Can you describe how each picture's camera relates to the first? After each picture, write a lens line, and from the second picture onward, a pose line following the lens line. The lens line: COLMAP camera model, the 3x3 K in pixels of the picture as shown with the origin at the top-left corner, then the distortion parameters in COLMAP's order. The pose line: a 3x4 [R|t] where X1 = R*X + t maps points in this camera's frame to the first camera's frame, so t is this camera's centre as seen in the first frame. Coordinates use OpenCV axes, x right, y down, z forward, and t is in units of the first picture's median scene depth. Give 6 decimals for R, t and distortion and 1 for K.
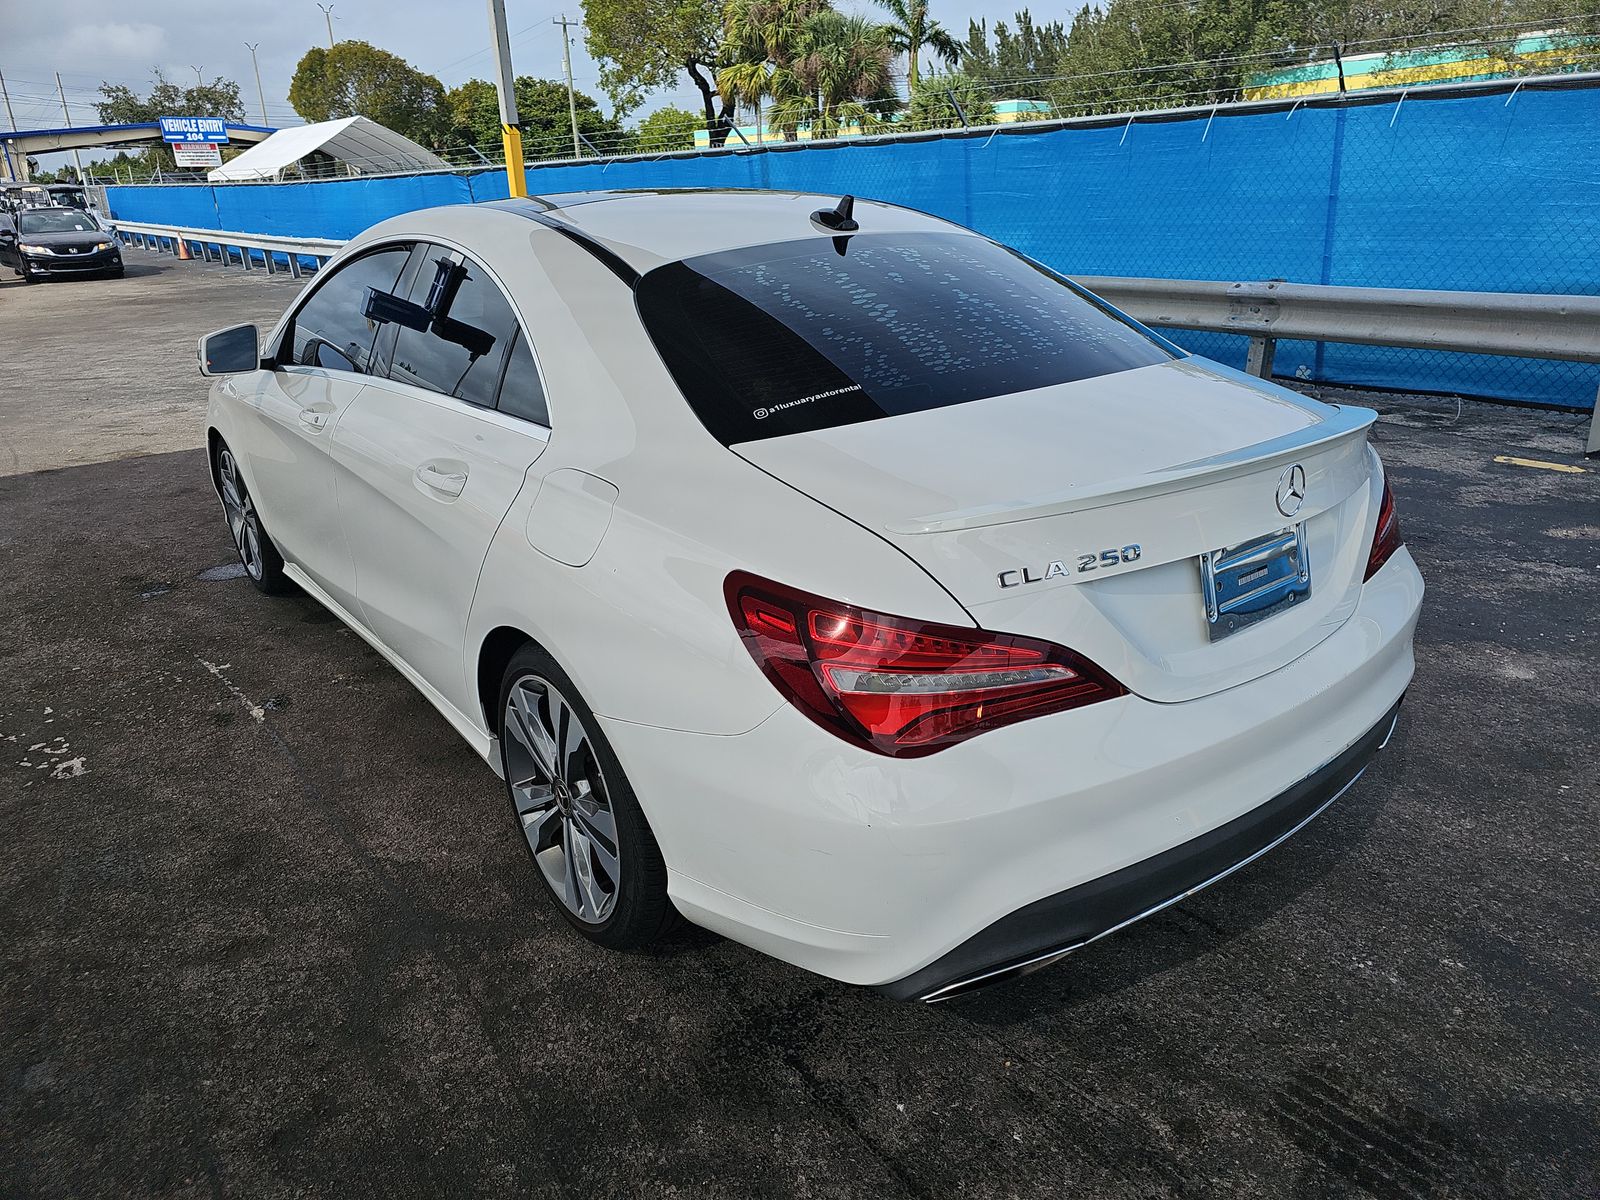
lens RADIAL K [[1065.8, 0, 815.5], [0, 1065.8, 607.0], [0, 0, 1]] dist [0.011577, -0.010089]
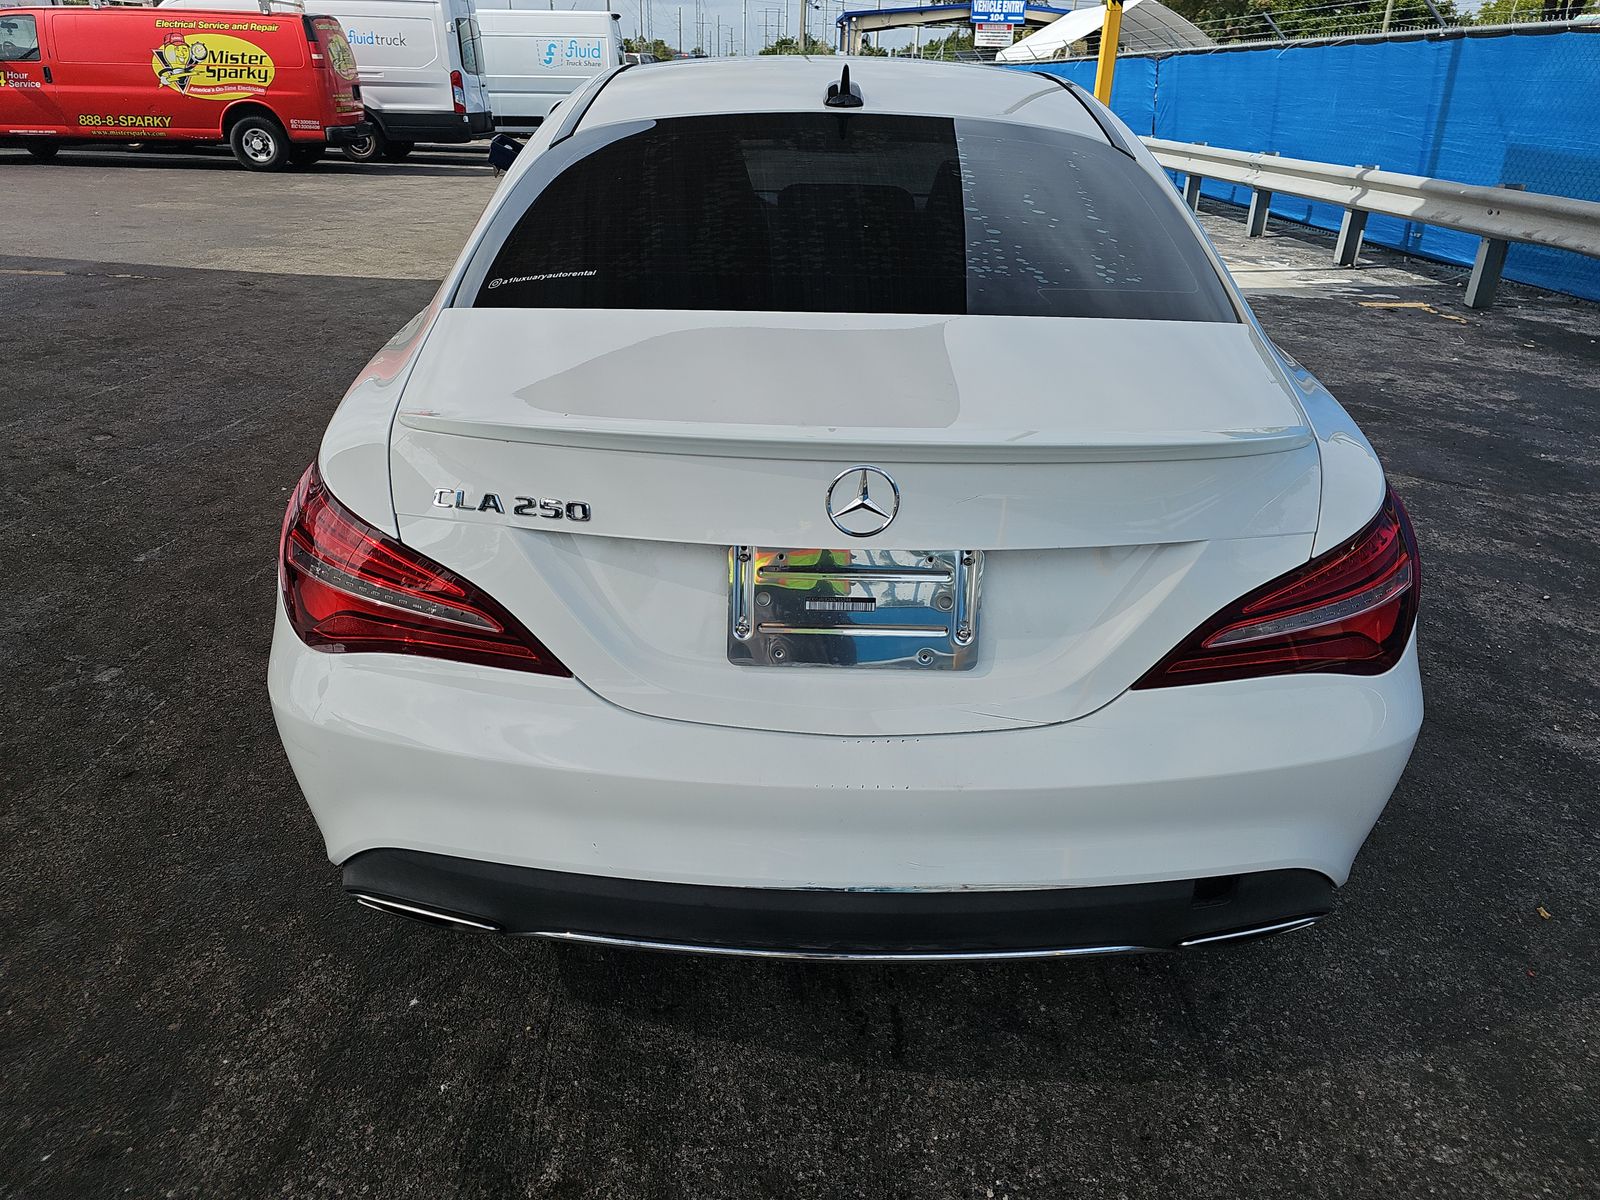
lens RADIAL K [[1065.8, 0, 815.5], [0, 1065.8, 607.0], [0, 0, 1]] dist [0.011577, -0.010089]
pose [[0.774049, 0.314228, -0.549644, 0.566958], [-0.265836, 0.949215, 0.168291, -0.104049], [0.574612, 0.015849, 0.818273, 0.280778]]
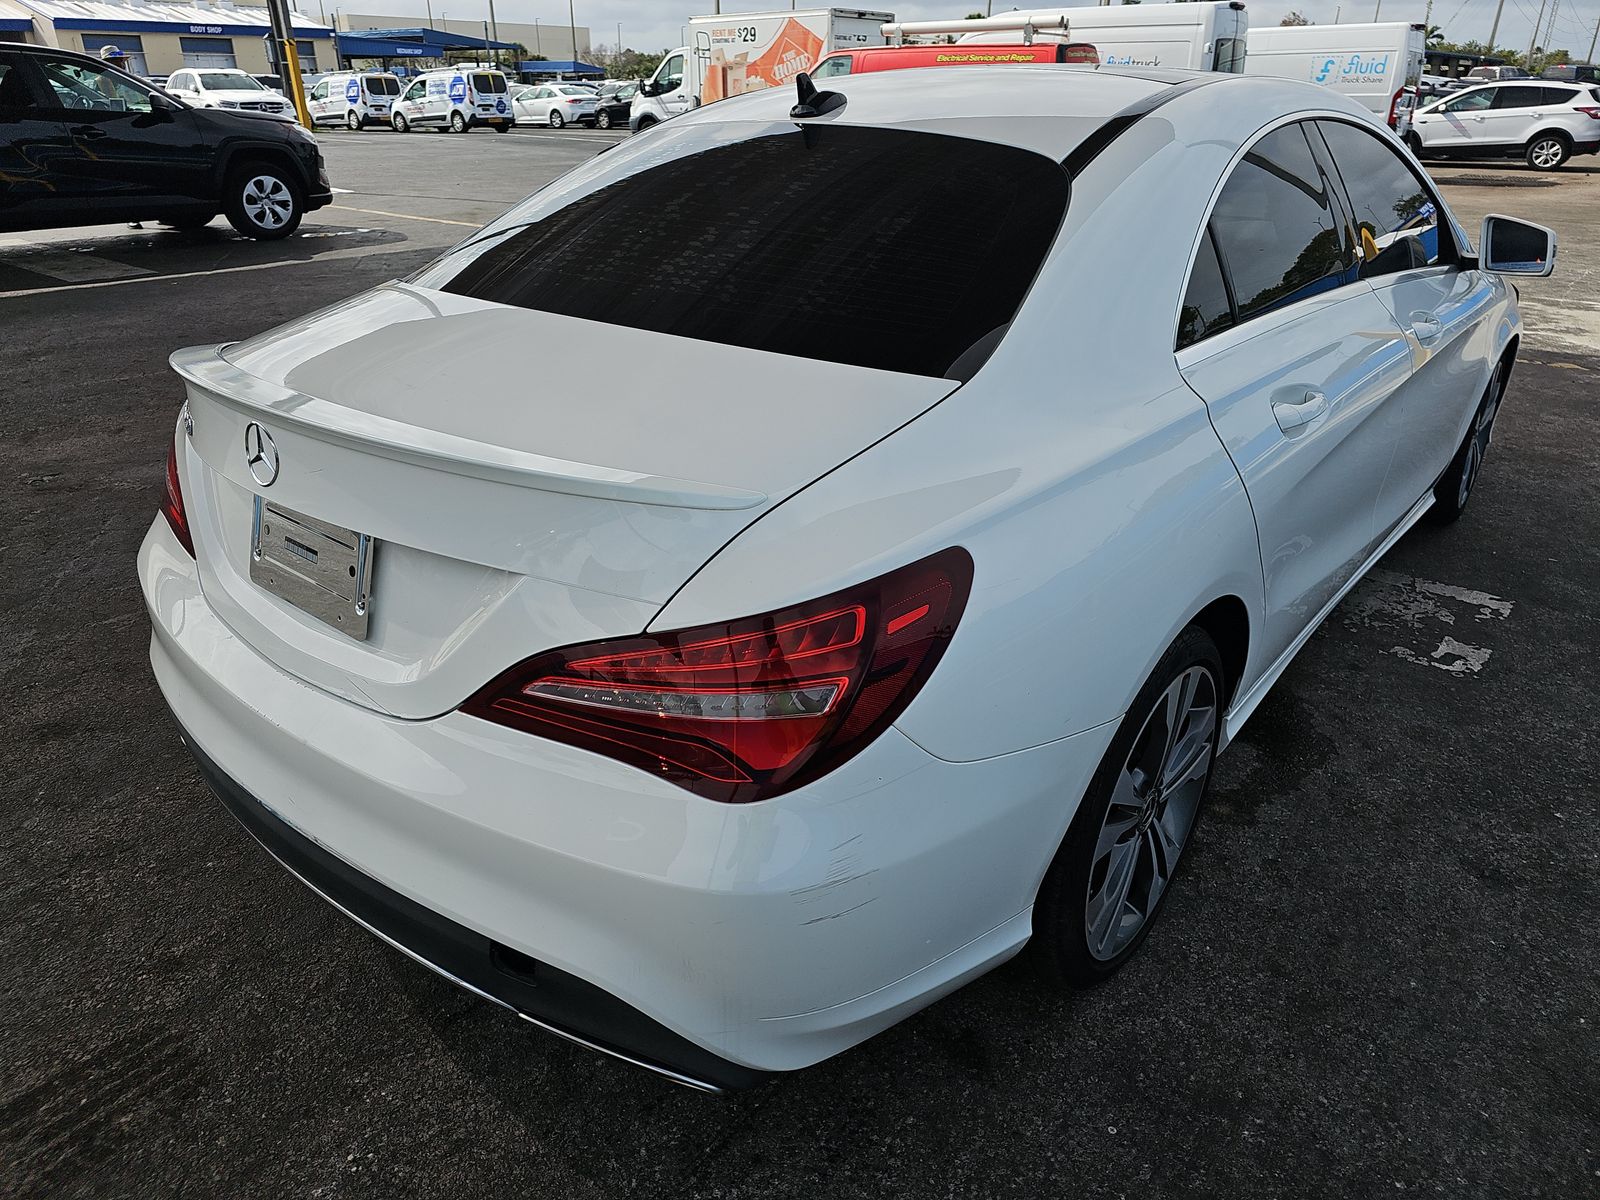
lens RADIAL K [[1083.5, 0, 800.0], [0, 1083.5, 600.0], [0, 0, 1]] dist [0.022927, -0.005906]
pose [[0.186475, 0.434864, -0.880977, 0.873172], [-0.363641, 0.863571, 0.349300, -0.302805], [0.912684, 0.255224, 0.319169, 0.776518]]
